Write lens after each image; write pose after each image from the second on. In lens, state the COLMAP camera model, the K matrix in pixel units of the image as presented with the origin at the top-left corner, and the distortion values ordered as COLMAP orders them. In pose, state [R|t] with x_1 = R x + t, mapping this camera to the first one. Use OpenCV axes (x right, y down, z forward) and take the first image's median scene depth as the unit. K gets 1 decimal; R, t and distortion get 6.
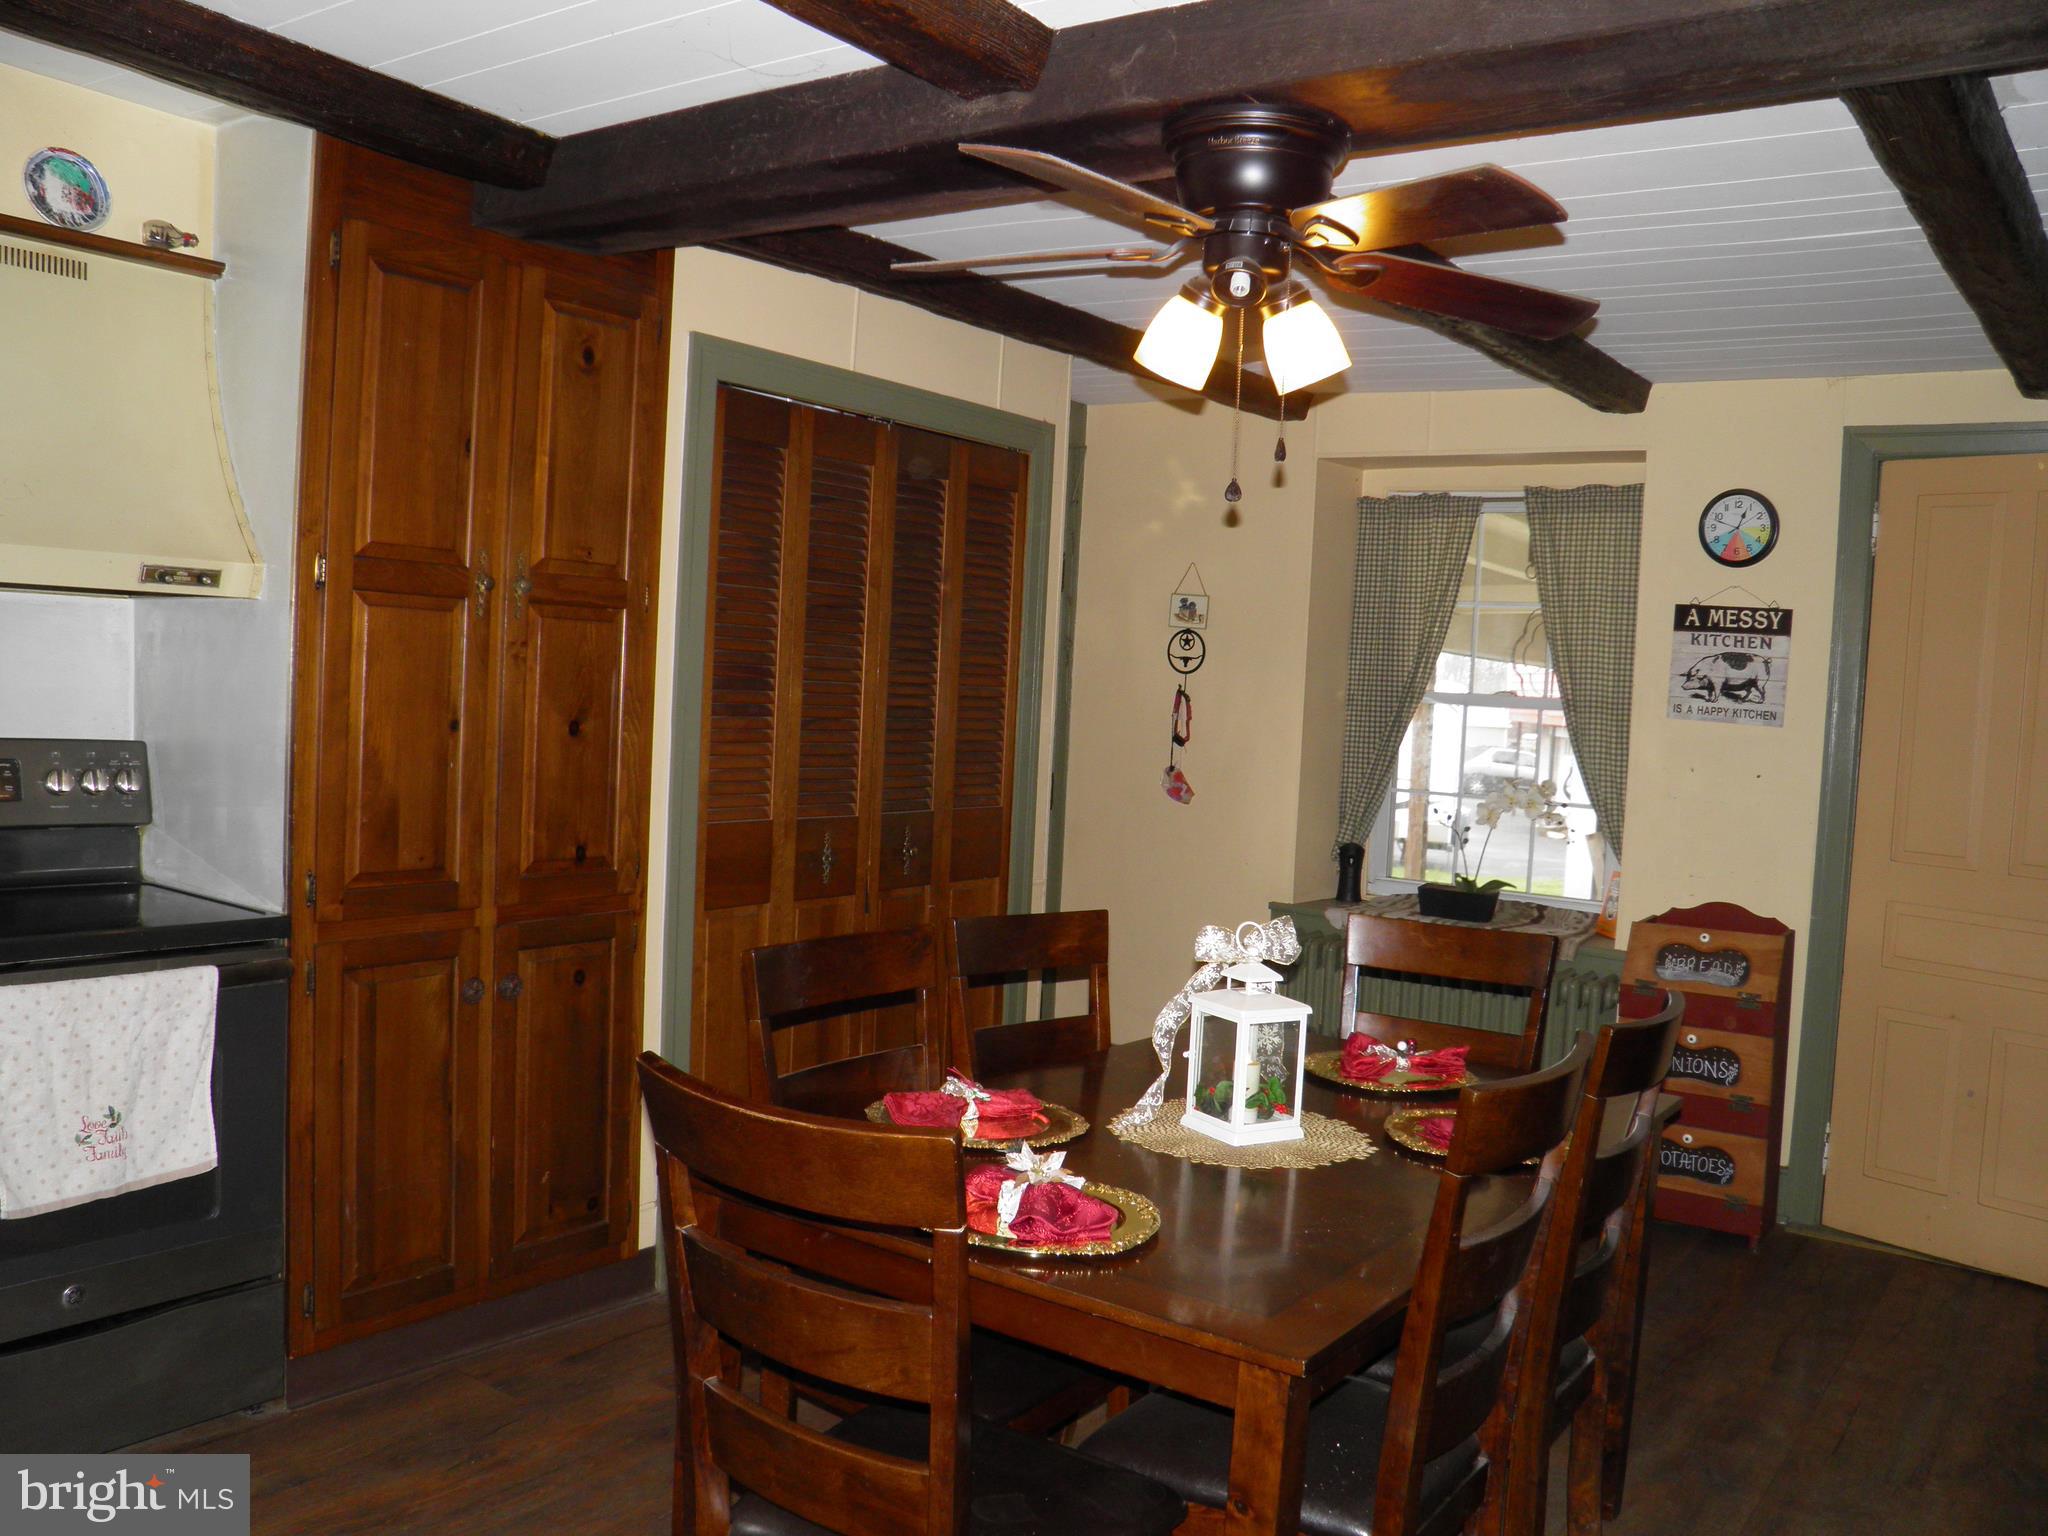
lens RADIAL K [[1698.7, 0, 1021.0], [0, 1698.7, 771.7], [0, 0, 1]] dist [-0.146926, 0.099674]
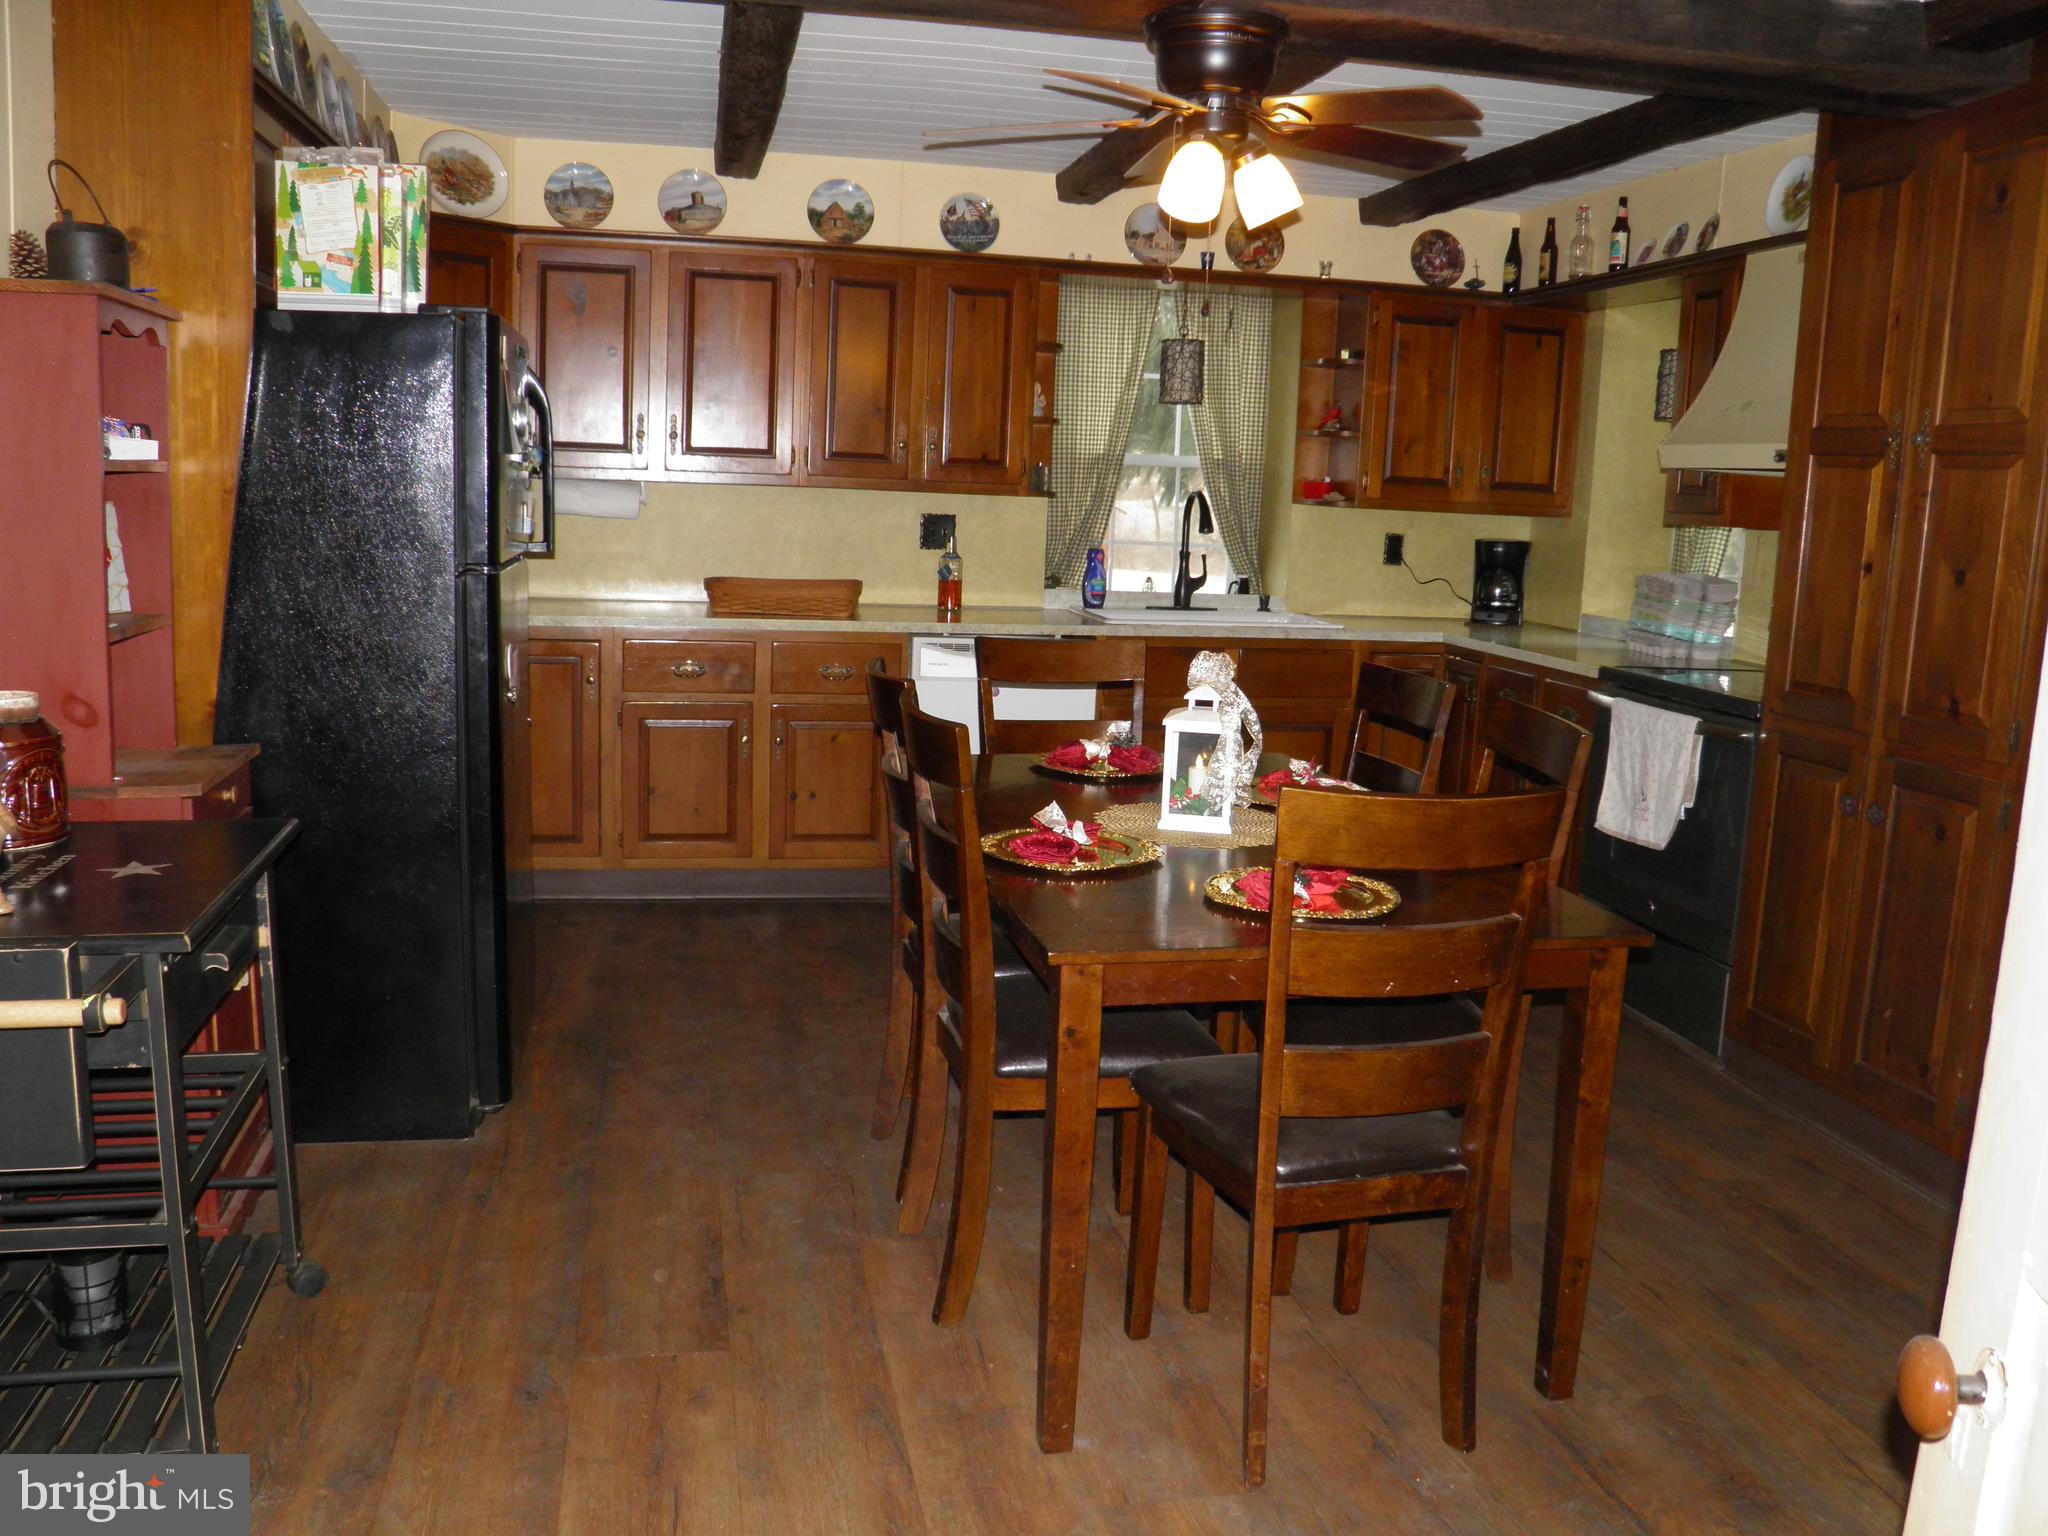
lens RADIAL K [[1698.7, 0, 1025.0], [0, 1698.7, 770.9], [0, 0, 1]] dist [-0.146926, 0.099674]
pose [[-0.672631, 0.046220, -0.738533, 0.812184], [-0.115010, 0.979389, 0.166041, -0.010964], [0.730986, 0.196622, -0.653452, 1.231861]]
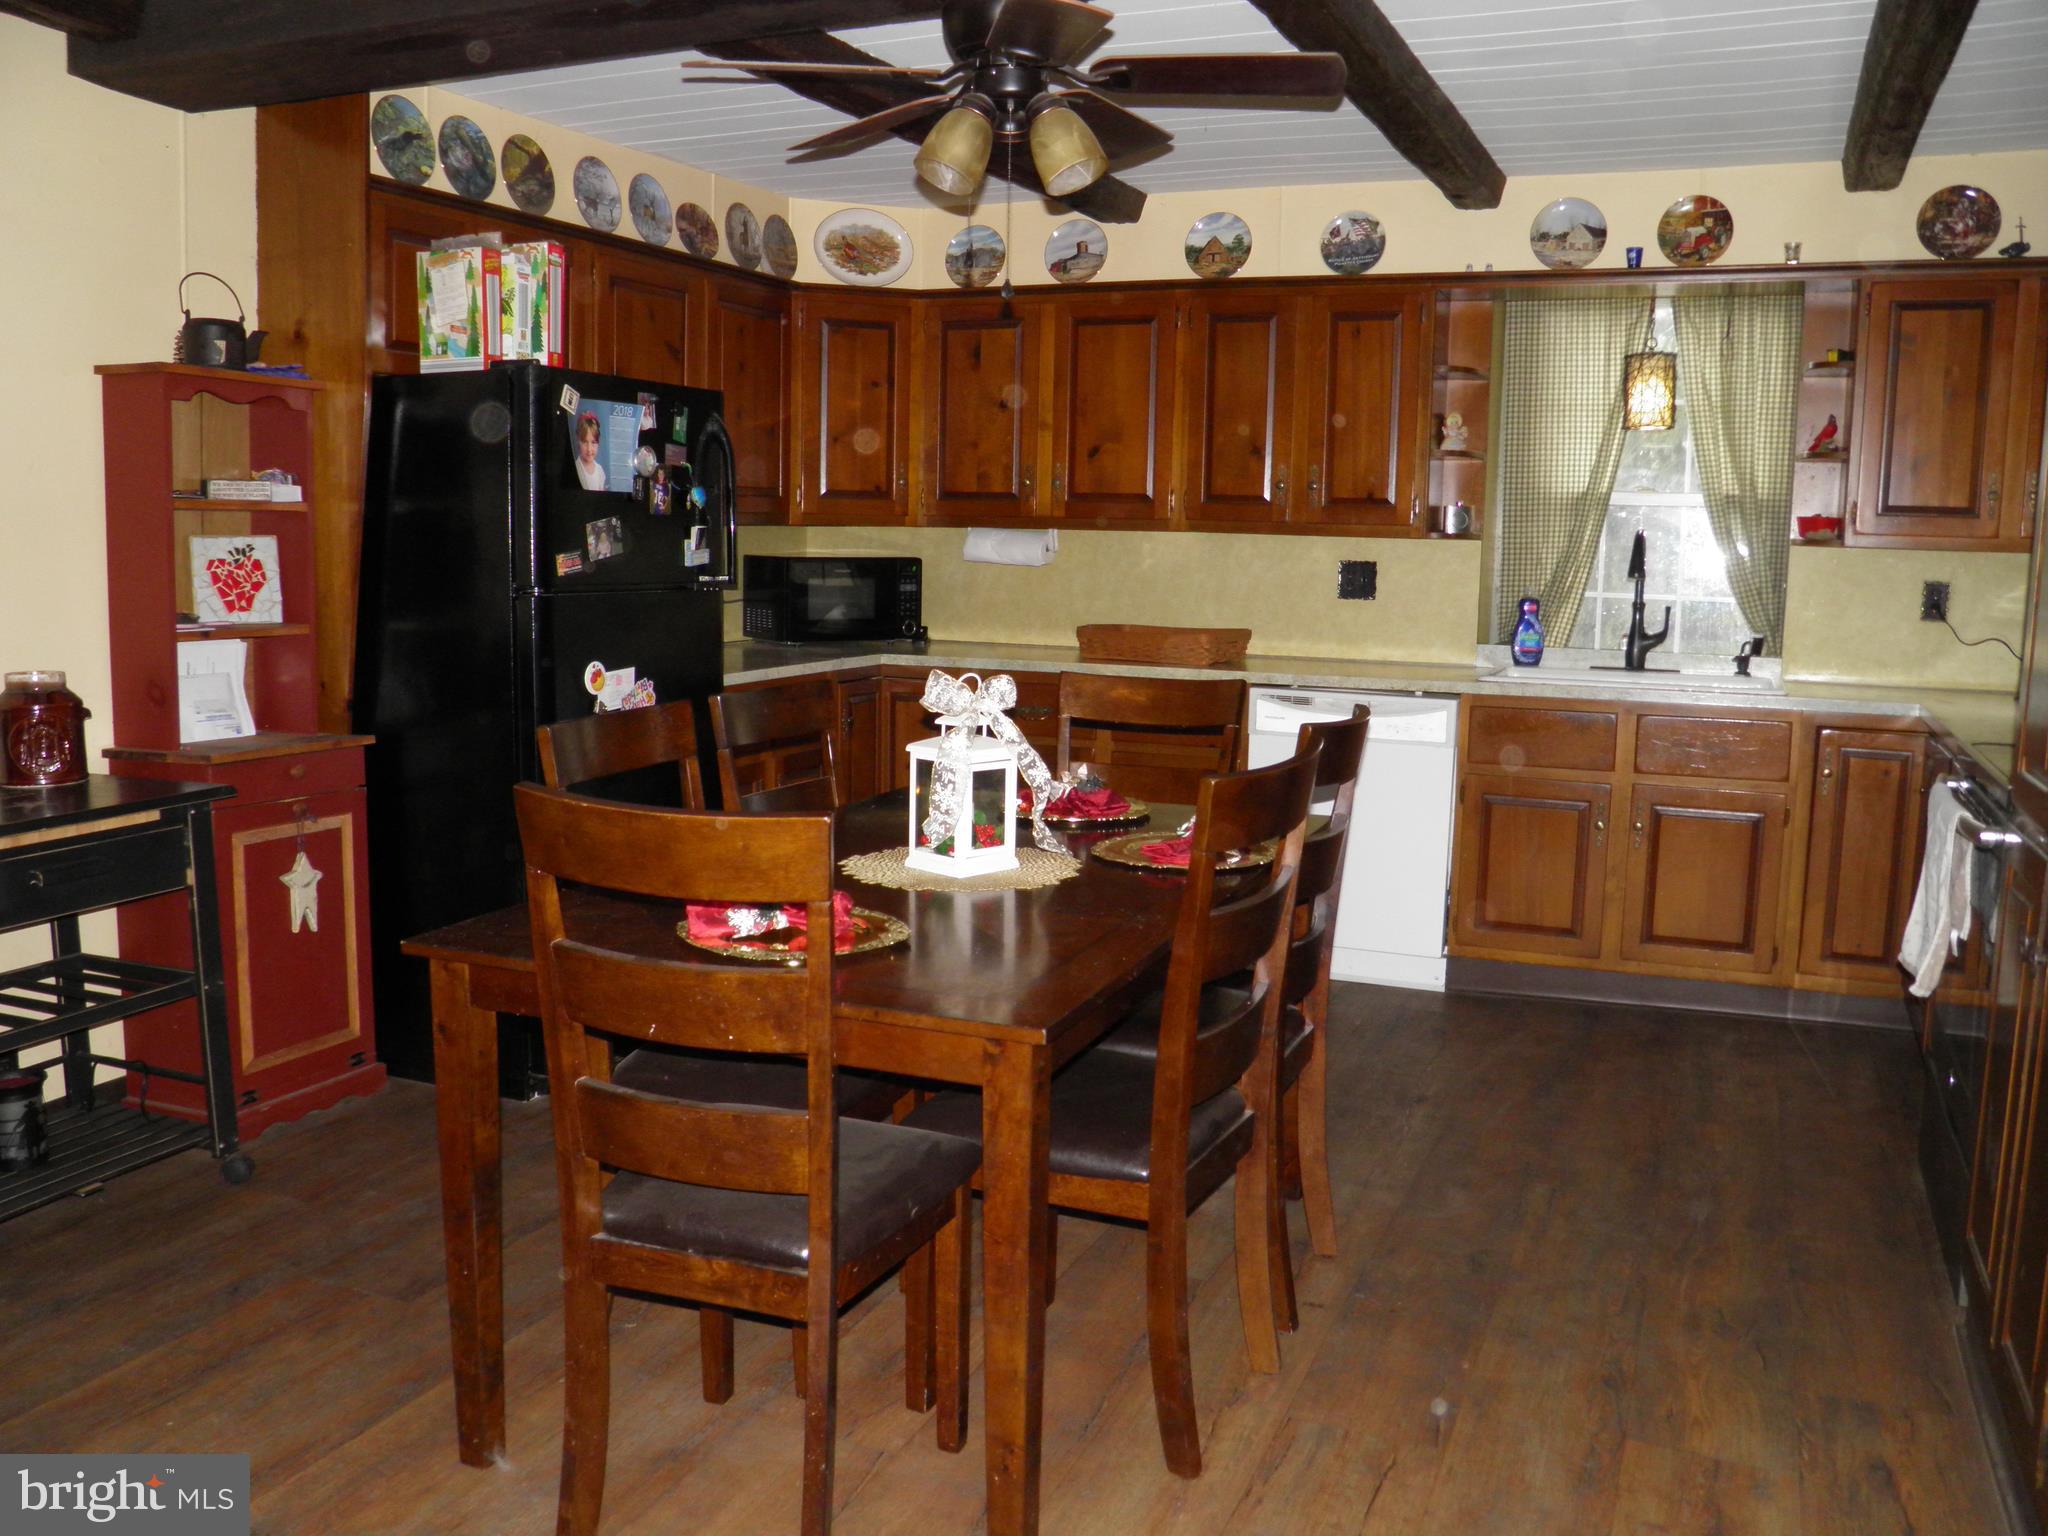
lens RADIAL K [[1698.7, 0, 1021.9], [0, 1698.7, 774.6], [0, 0, 1]] dist [-0.146926, 0.099674]
pose [[-0.974140, -0.038692, -0.222607, 0.244397], [-0.079843, 0.980613, 0.178952, -0.032056], [0.211367, 0.192098, -0.958343, 1.478362]]
